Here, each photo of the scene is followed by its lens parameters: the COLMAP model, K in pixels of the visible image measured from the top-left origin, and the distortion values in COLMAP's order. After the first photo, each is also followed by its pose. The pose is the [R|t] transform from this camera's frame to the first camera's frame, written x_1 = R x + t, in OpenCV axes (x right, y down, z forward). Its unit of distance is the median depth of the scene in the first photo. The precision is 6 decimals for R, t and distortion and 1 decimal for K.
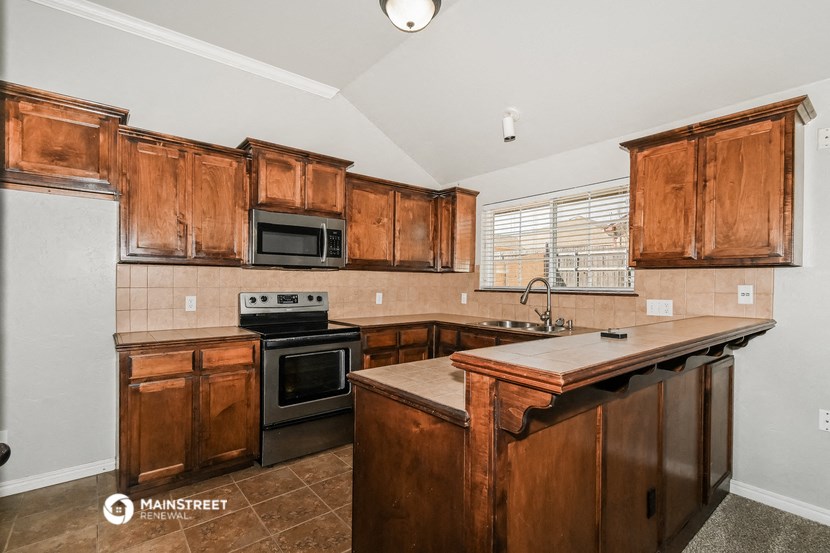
lens RADIAL K [[387.5, 0, 414.5], [0, 387.5, 281.0], [0, 0, 1]] dist [0.004318, 0.000564]
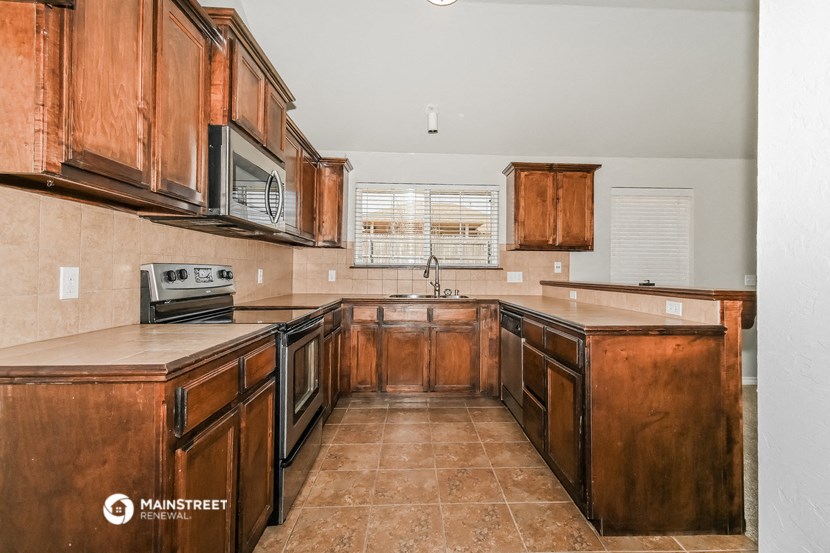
lens RADIAL K [[379.1, 0, 424.6], [0, 379.1, 265.9], [0, 0, 1]] dist [0.002679, 0.000366]
pose [[0.597285, 0.010762, 0.801957, -0.776391], [-0.007200, 0.999942, -0.008057, 0.041594], [-0.801997, -0.000962, 0.597327, 0.418539]]
